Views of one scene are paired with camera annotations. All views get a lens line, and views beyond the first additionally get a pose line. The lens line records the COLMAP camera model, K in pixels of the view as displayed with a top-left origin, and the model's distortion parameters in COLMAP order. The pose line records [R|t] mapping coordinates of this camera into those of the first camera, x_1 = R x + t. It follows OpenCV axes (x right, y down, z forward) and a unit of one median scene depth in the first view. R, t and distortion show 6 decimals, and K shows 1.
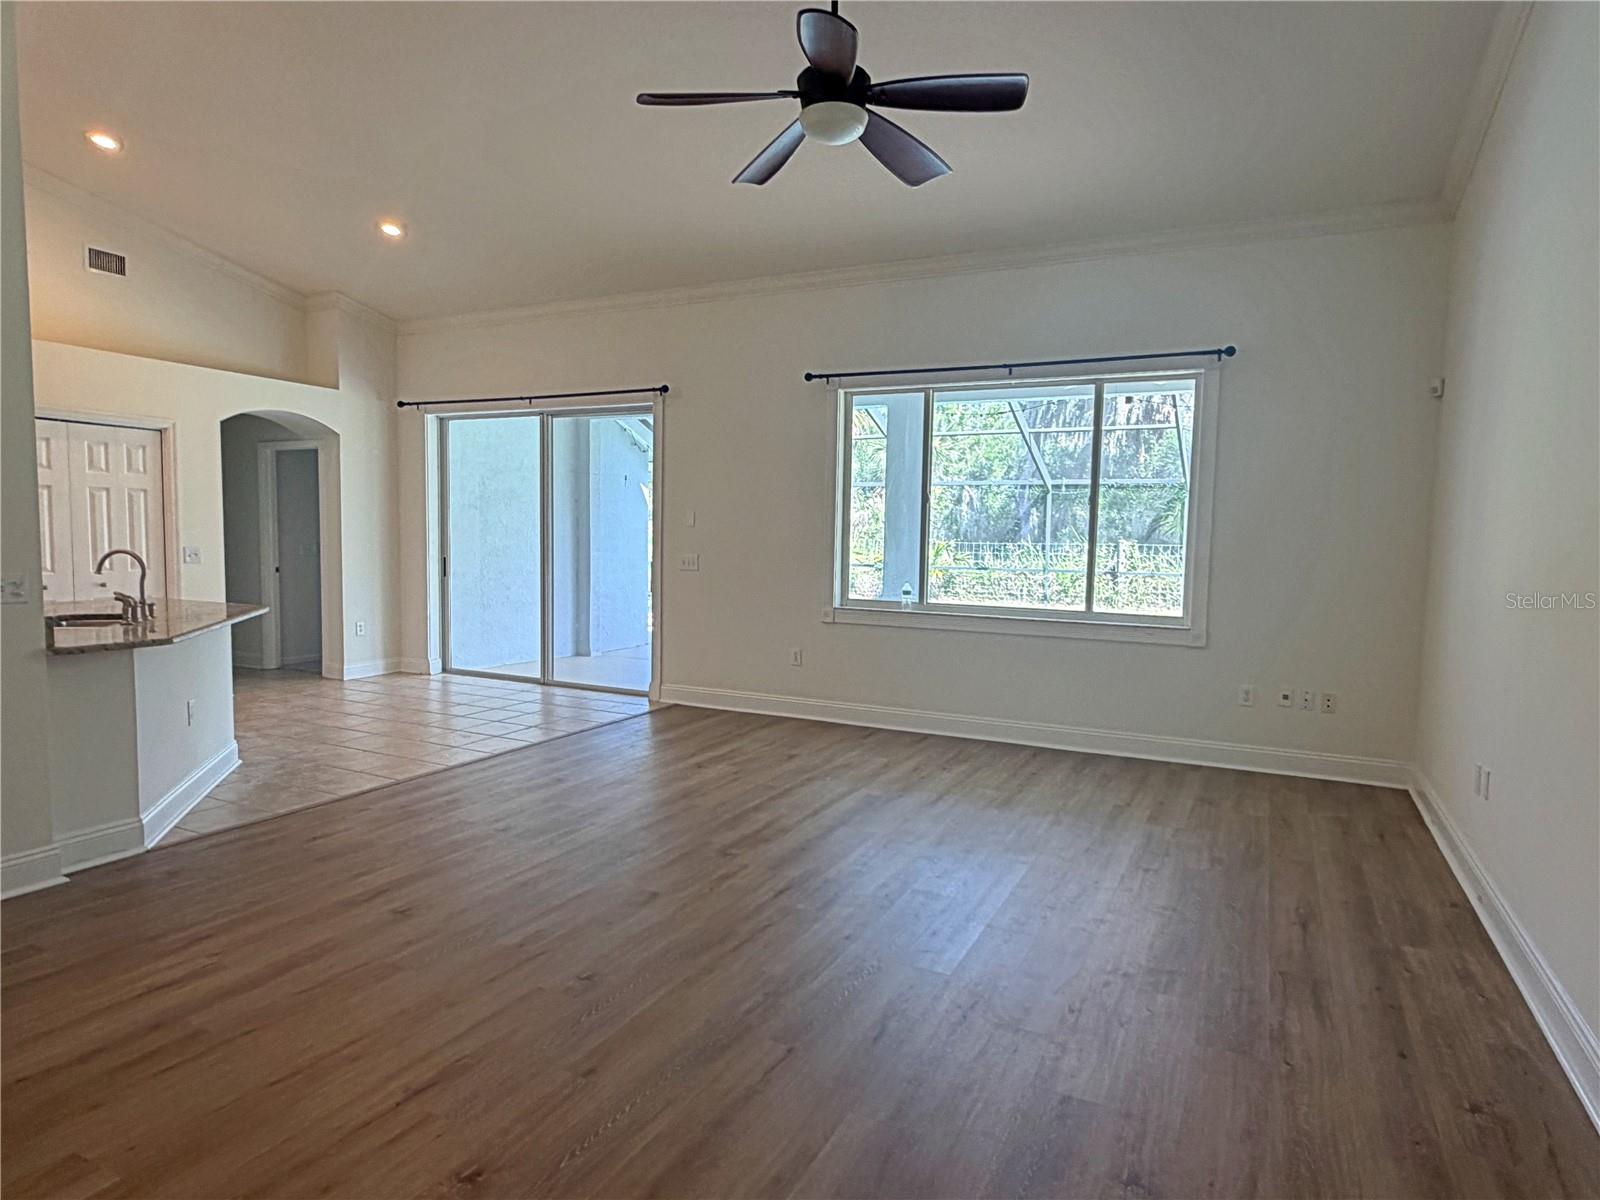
lens RADIAL K [[931.8, 0, 808.1], [0, 931.8, 604.5], [0, 0, 1]] dist [0.000570, -0.001308]
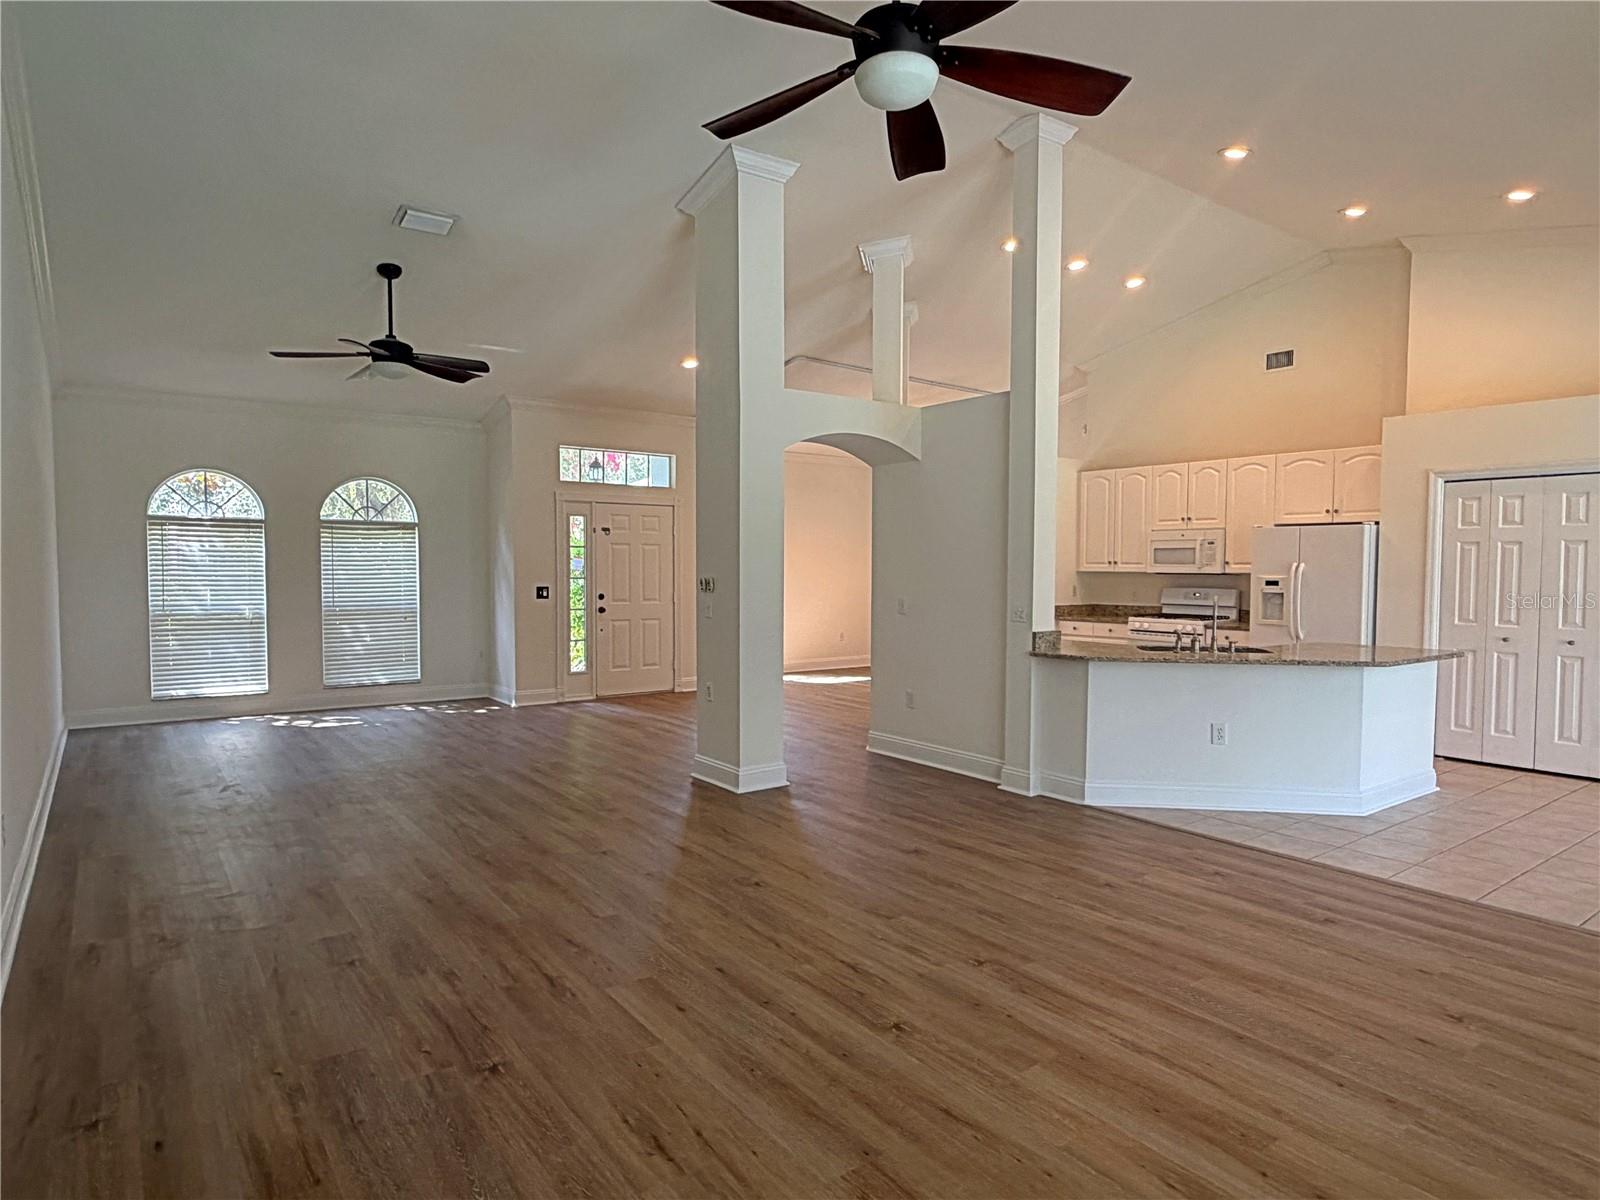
lens RADIAL K [[931.8, 0, 808.0], [0, 931.8, 611.8], [0, 0, 1]] dist [0.000570, -0.001308]
pose [[-0.456910, 0.025327, -0.889152, 0.477406], [-0.080237, 0.994346, 0.069555, -0.060084], [0.885887, 0.103123, -0.452294, 0.800702]]
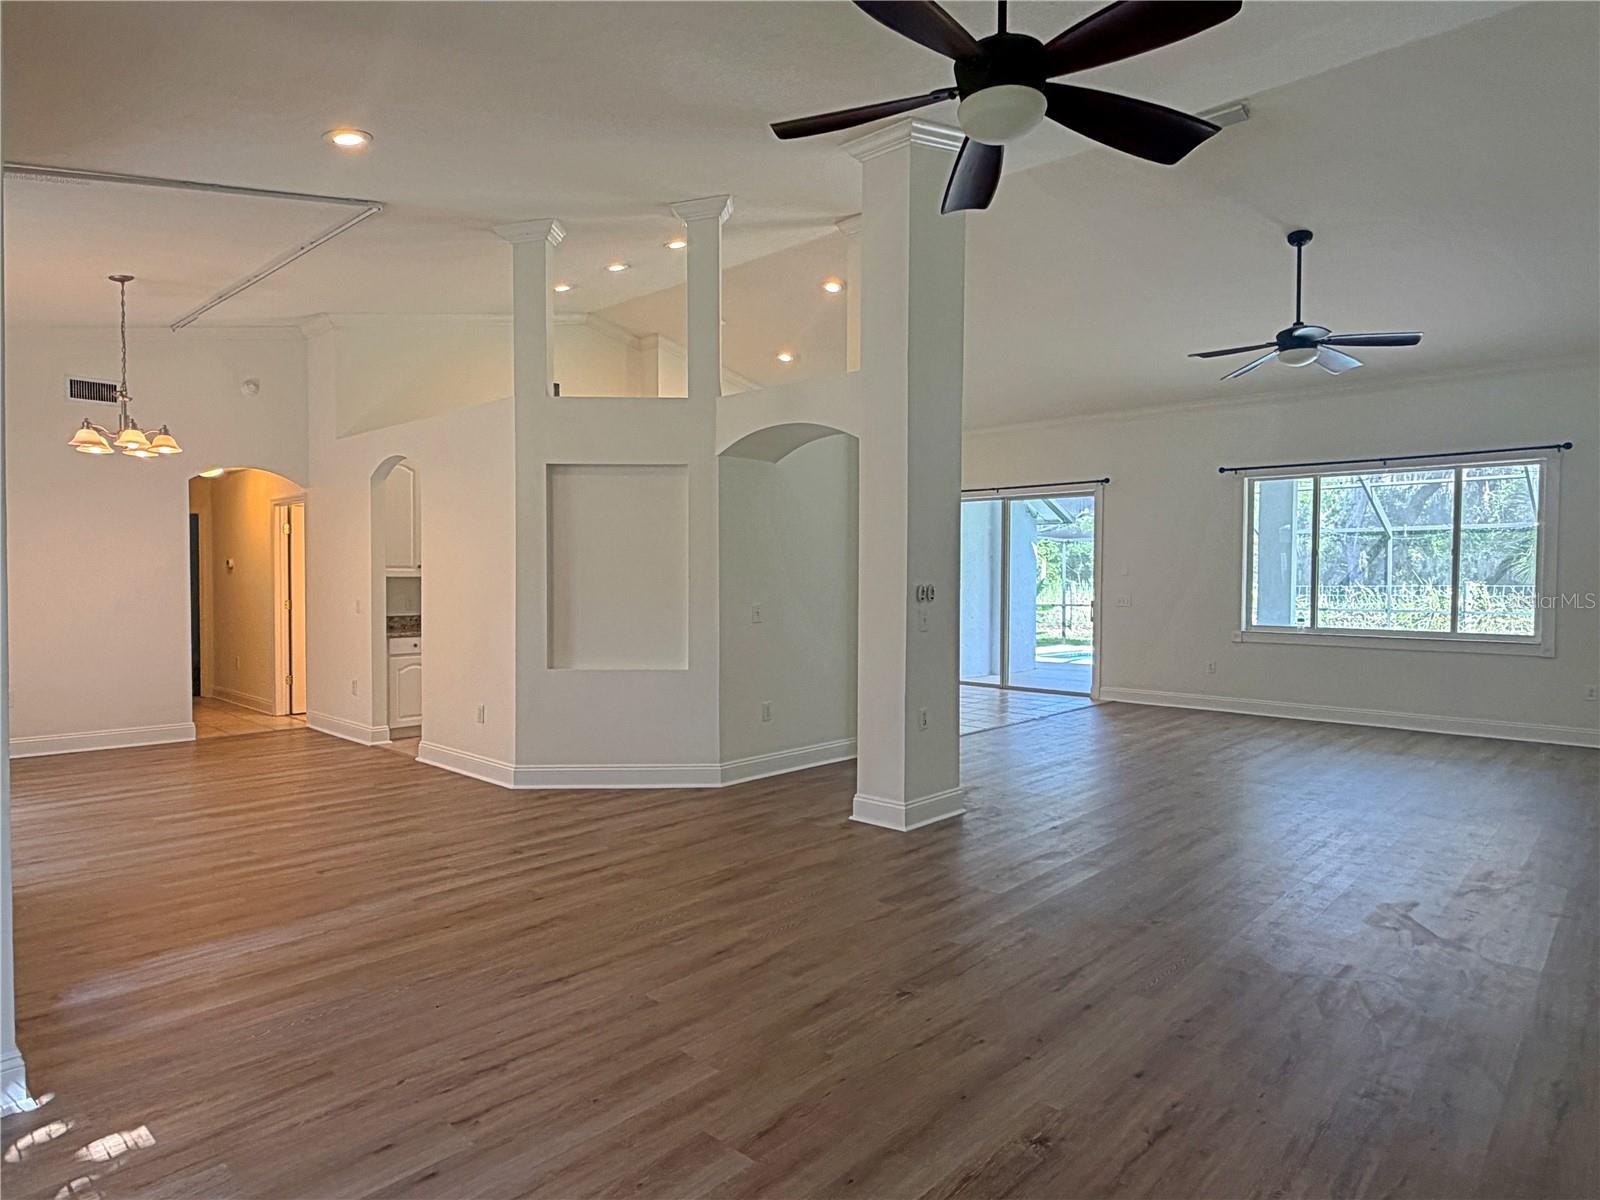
lens RADIAL K [[931.8, 0, 802.9], [0, 931.8, 603.9], [0, 0, 1]] dist [0.000570, -0.001308]
pose [[0.958501, -0.006435, -0.285017, -0.232406], [-0.008370, 0.998679, -0.050696, 0.043969], [0.284967, 0.050978, 0.957181, -0.605580]]
